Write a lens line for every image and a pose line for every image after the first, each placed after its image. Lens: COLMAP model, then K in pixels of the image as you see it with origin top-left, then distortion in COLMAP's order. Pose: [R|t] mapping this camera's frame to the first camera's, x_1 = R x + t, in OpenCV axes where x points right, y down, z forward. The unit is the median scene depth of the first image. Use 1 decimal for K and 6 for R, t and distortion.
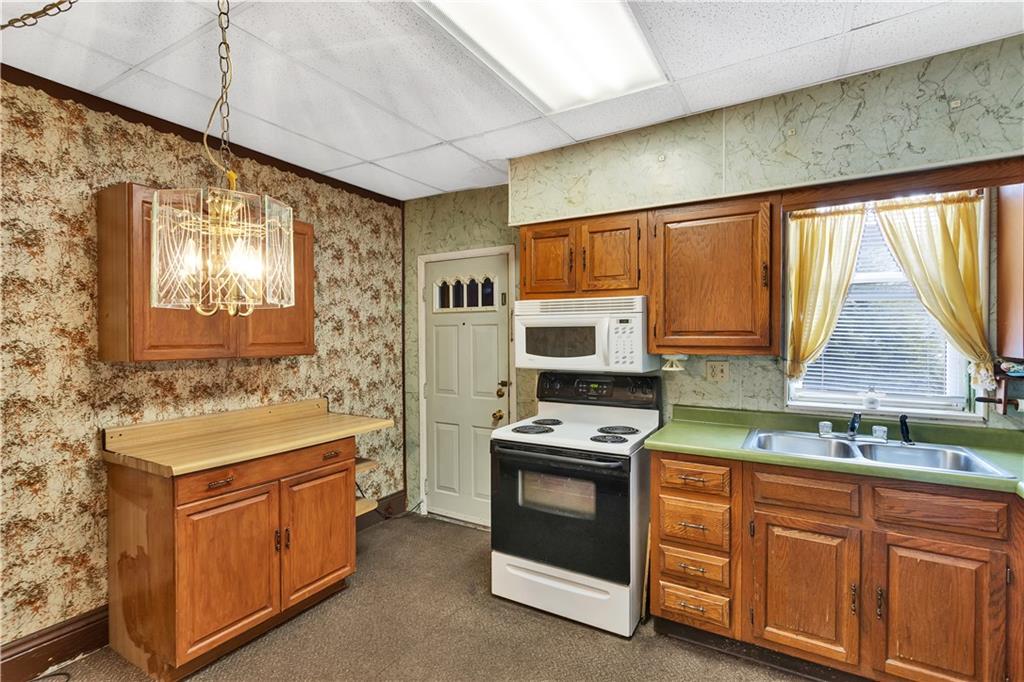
lens RADIAL K [[482.5, 0, 502.6], [0, 482.5, 341.0], [0, 0, 1]] dist [-0.003006, 0.002817]
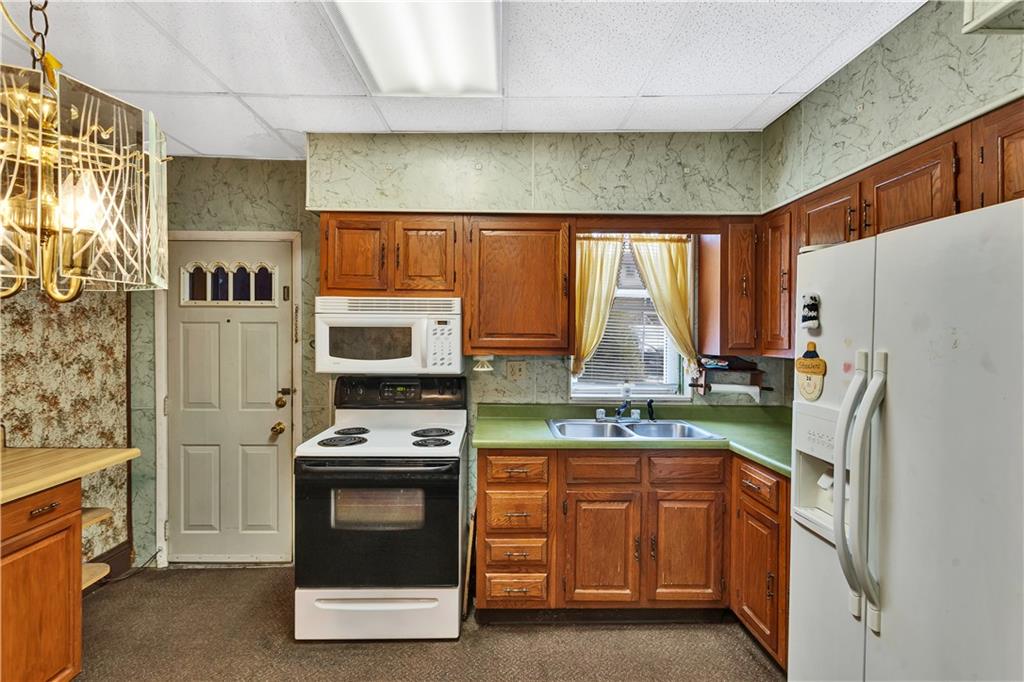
lens RADIAL K [[482.5, 0, 504.7], [0, 482.5, 341.3], [0, 0, 1]] dist [-0.003006, 0.002817]
pose [[0.846559, 0.004368, 0.532277, -0.170609], [-0.003190, 0.999990, -0.003132, 0.000176], [-0.532286, 0.000953, 0.846564, 0.087921]]
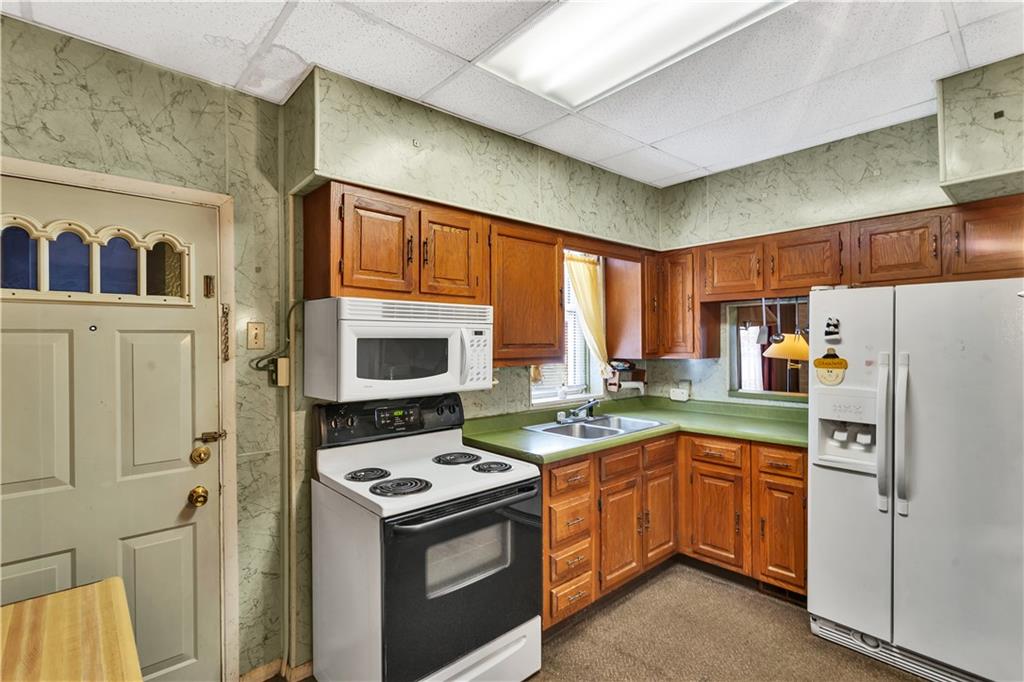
lens RADIAL K [[482.5, 0, 509.6], [0, 482.5, 340.8], [0, 0, 1]] dist [-0.003006, 0.002817]
pose [[0.292203, 0.004029, 0.956348, -0.588571], [0.016683, 0.999817, -0.009309, -0.017200], [-0.956211, 0.018675, 0.292082, 0.686136]]
